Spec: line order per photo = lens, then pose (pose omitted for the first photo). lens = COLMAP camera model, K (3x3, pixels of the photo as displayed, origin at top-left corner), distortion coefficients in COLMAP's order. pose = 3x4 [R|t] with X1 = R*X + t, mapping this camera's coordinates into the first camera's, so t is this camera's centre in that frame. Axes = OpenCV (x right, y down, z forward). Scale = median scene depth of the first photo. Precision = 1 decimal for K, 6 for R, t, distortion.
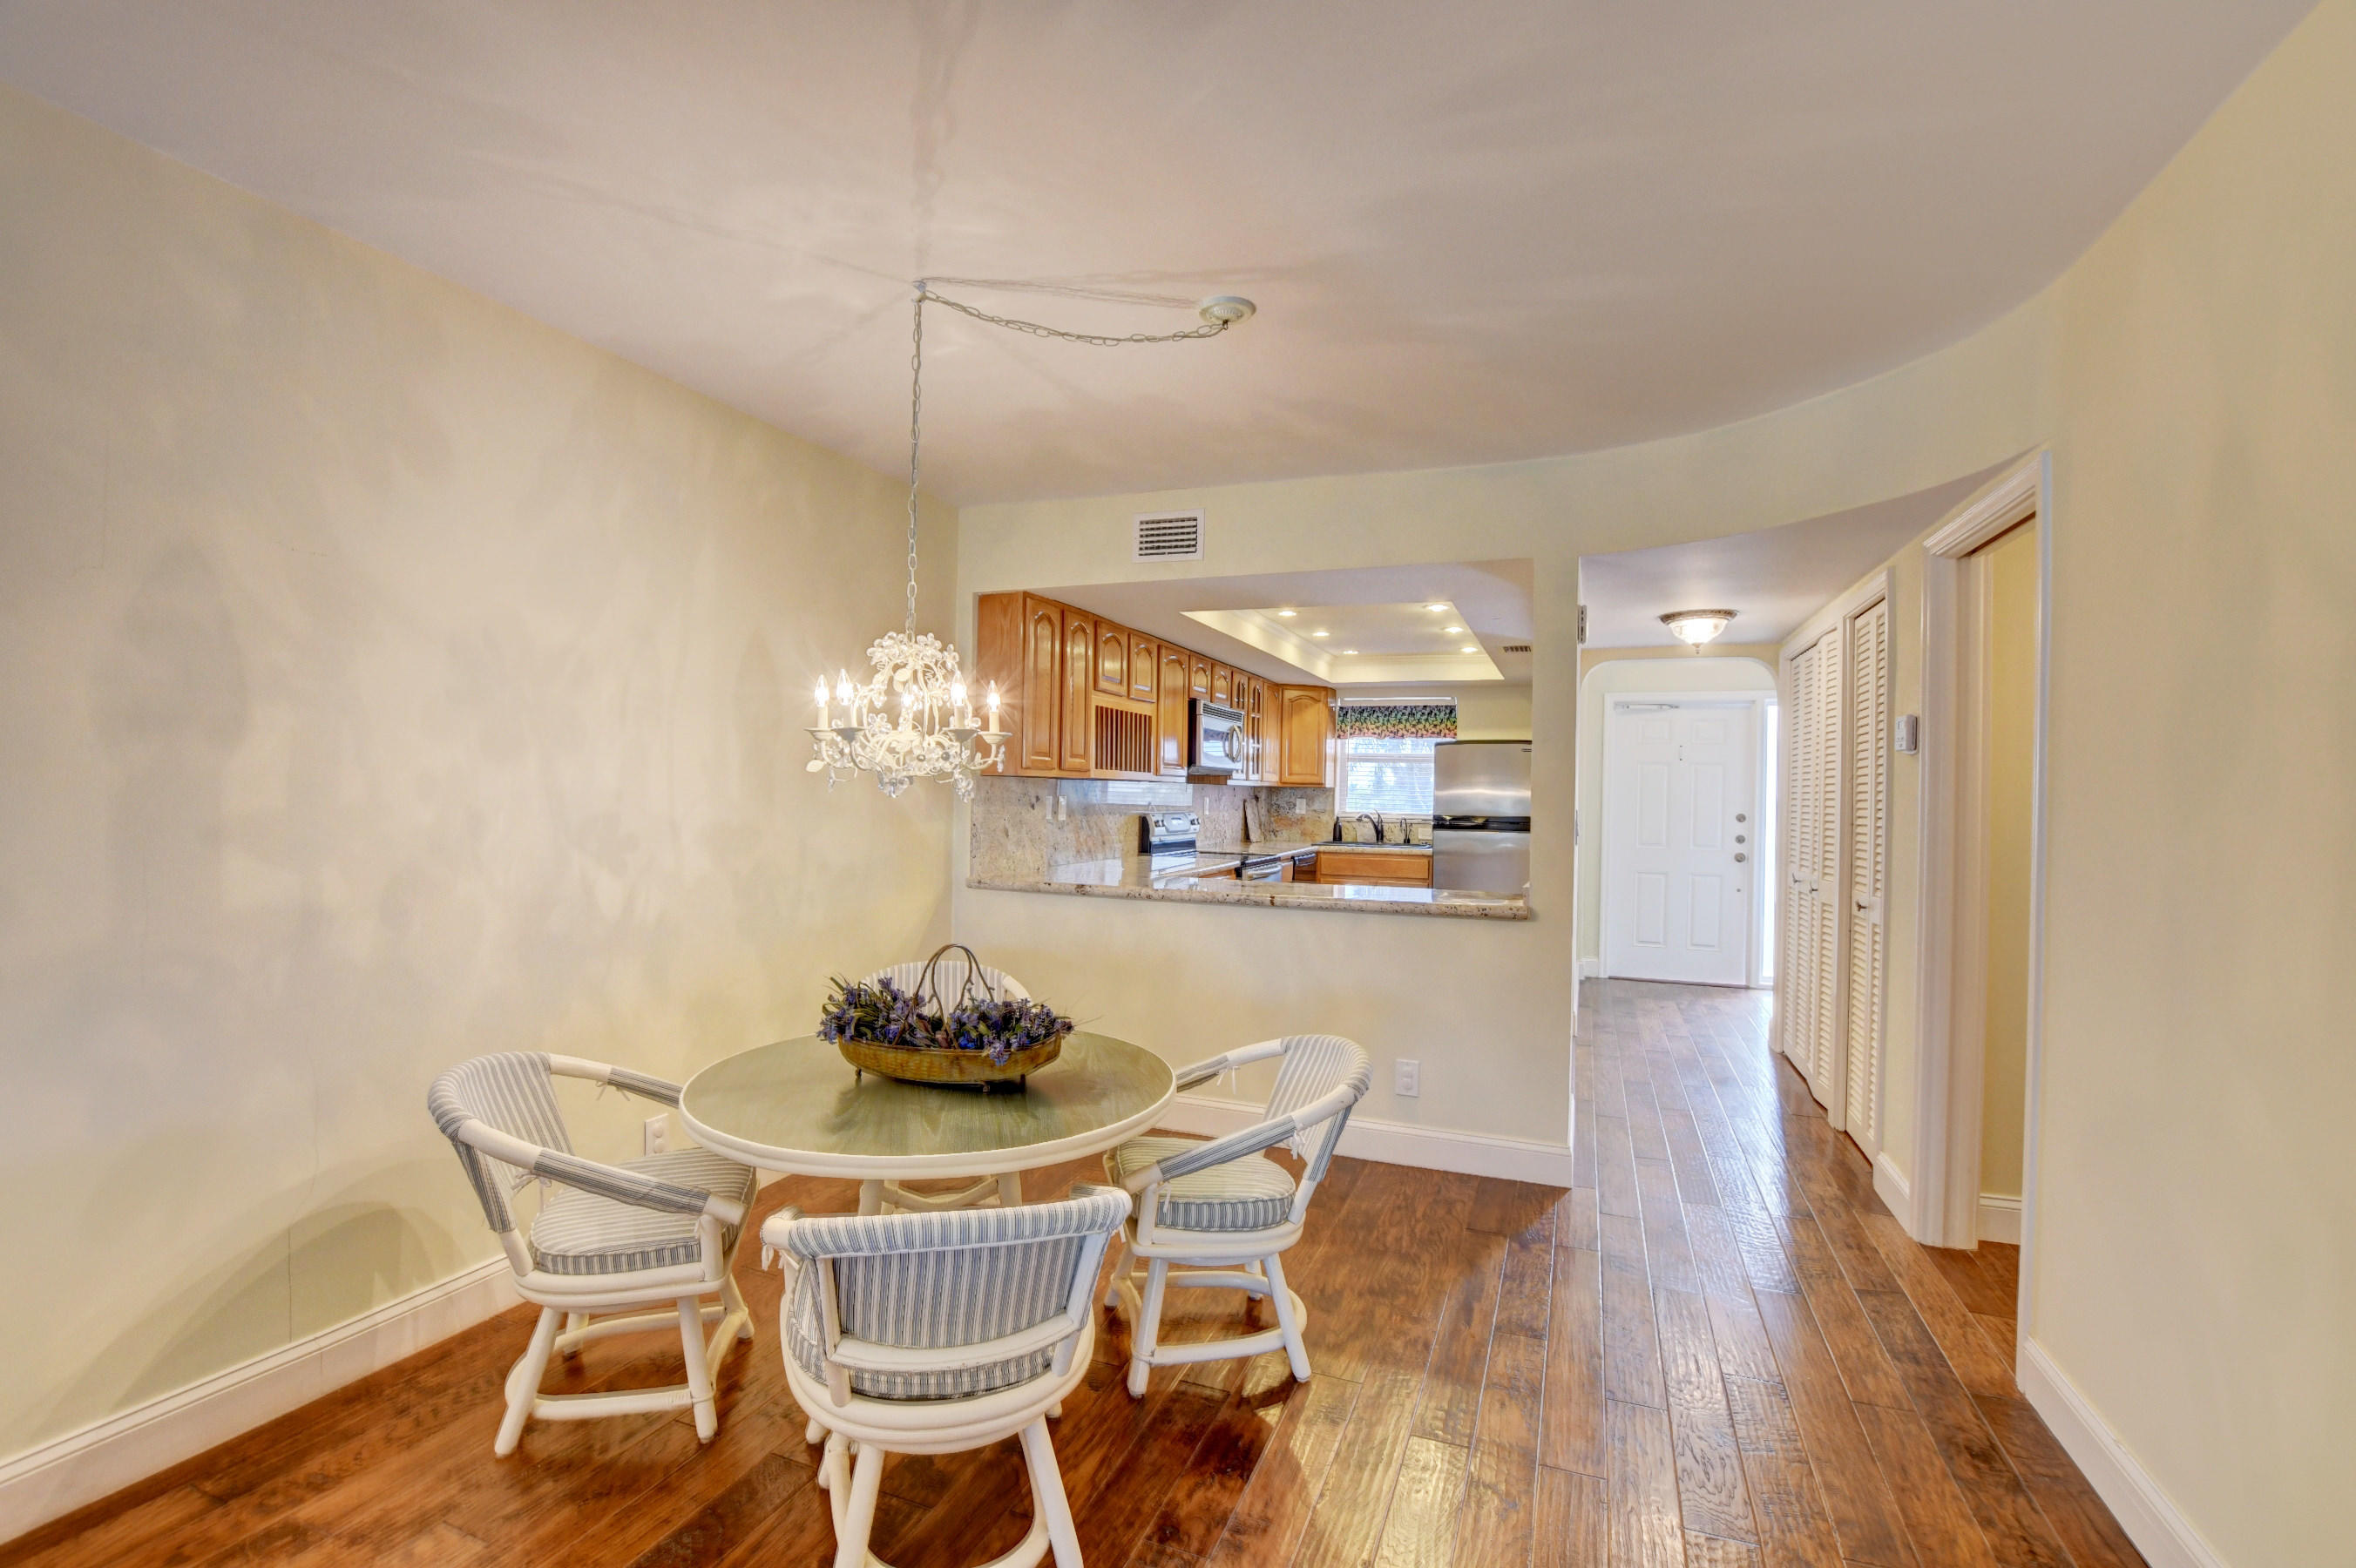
lens RADIAL K [[1020.6, 0, 1171.2], [0, 1020.6, 796.6], [0, 0, 1]] dist [-0.016033, 0.000445]
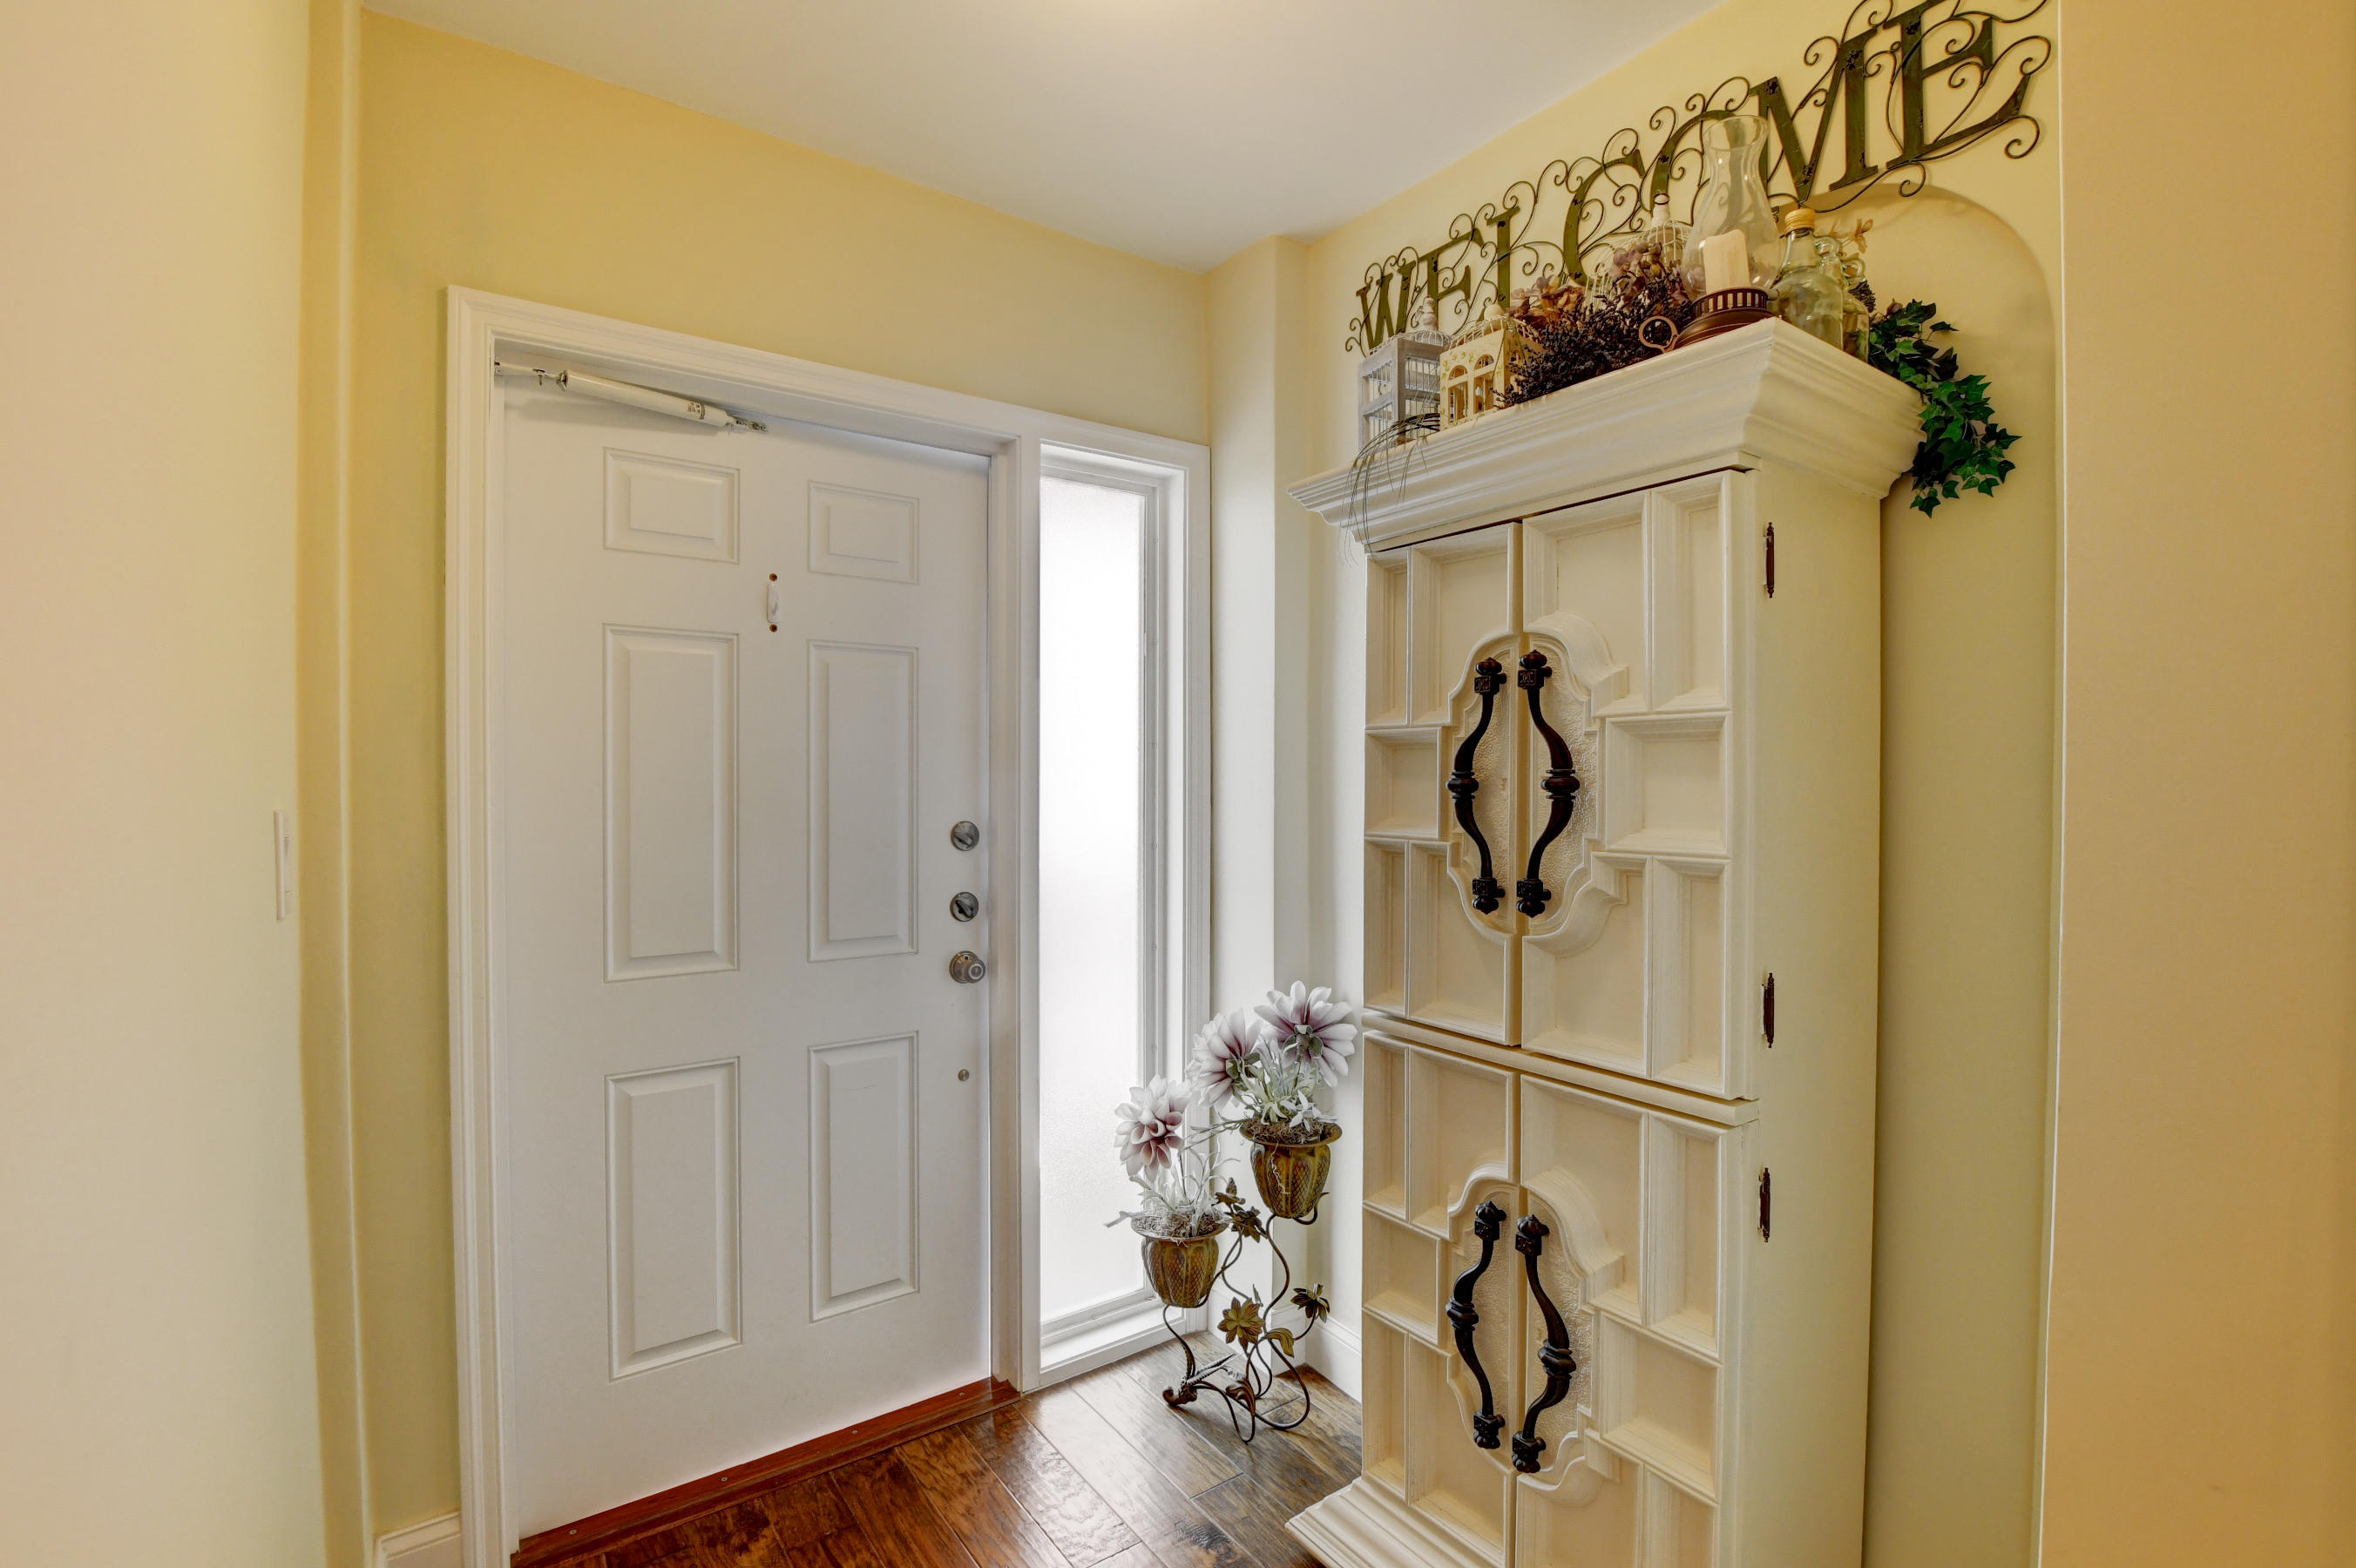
lens RADIAL K [[1033.9, 0, 1176.5], [0, 1033.9, 790.0], [0, 0, 1]] dist [-0.024345, 0.000129]
pose [[0.552223, -0.024282, 0.833343, 0.330376], [0.007732, 0.999682, 0.024006, 0.000112], [-0.833661, -0.006813, 0.552235, 0.758320]]
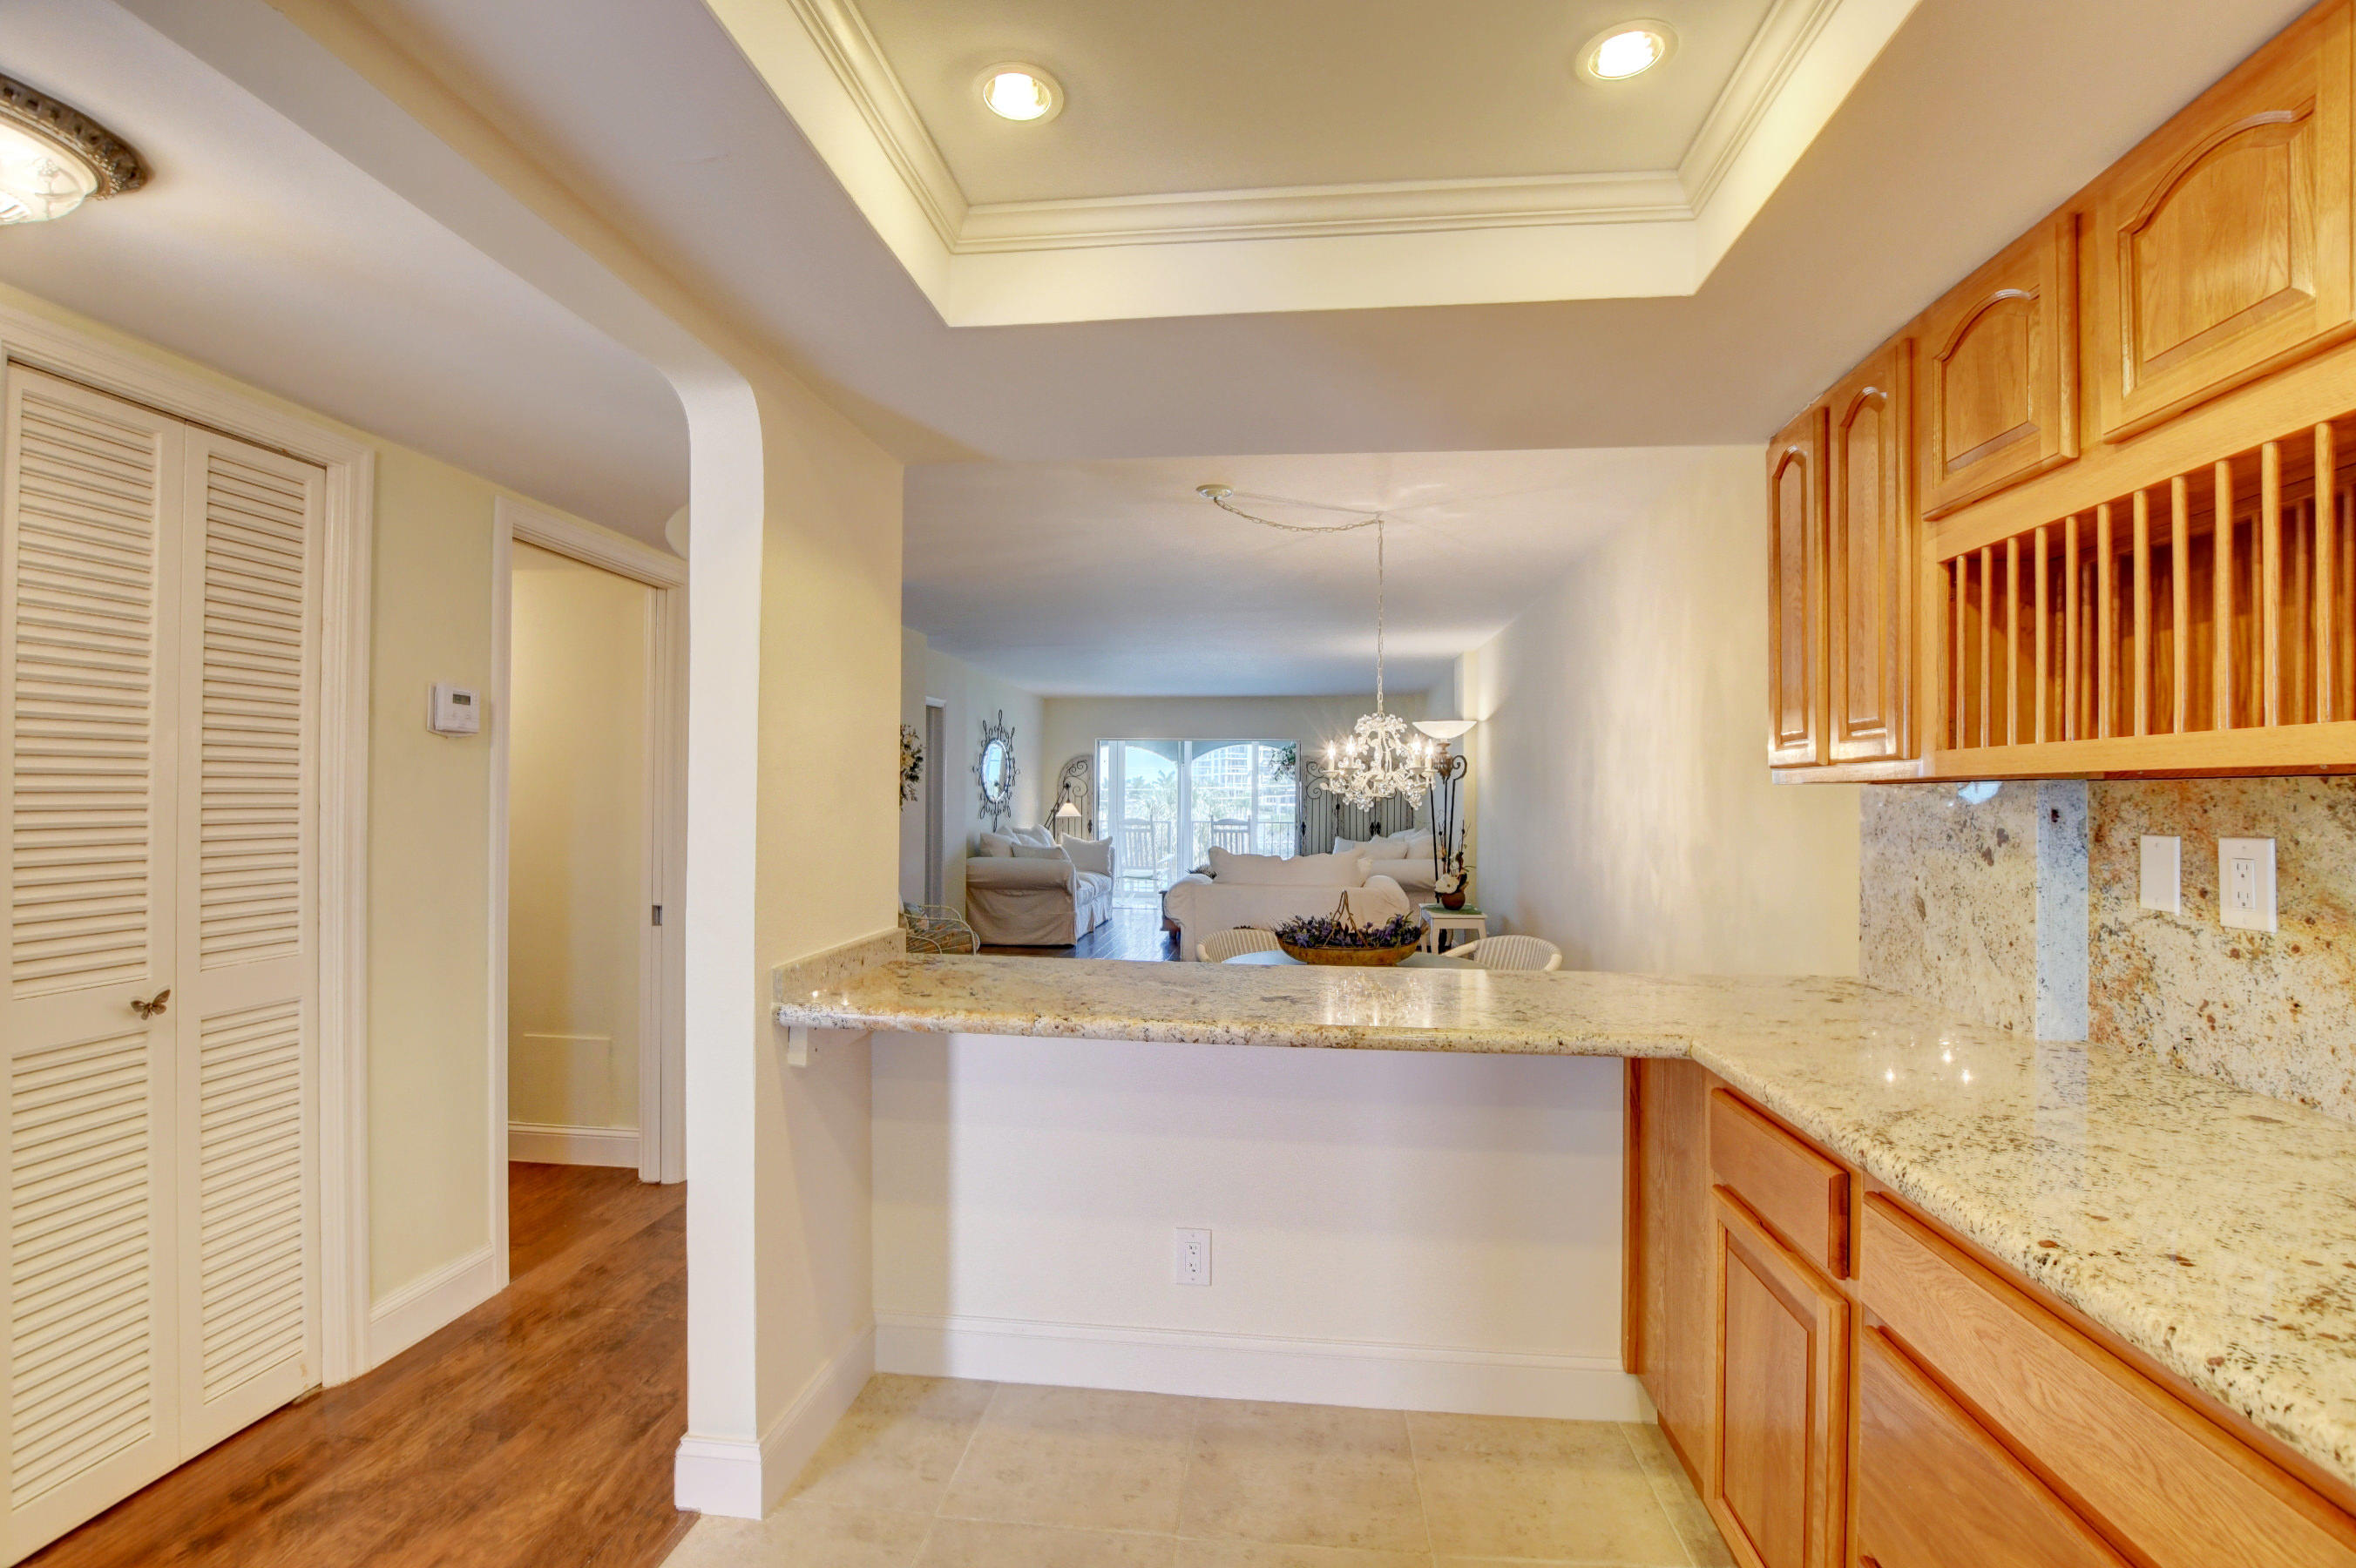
lens RADIAL K [[1033.9, 0, 1176.5], [0, 1033.9, 790.0], [0, 0, 1]] dist [-0.024345, 0.000129]
pose [[-0.965182, -0.023157, -0.260552, 0.168507], [-0.021903, 0.999730, -0.007714, -0.003912], [0.260660, -0.001739, -0.965429, 0.826164]]
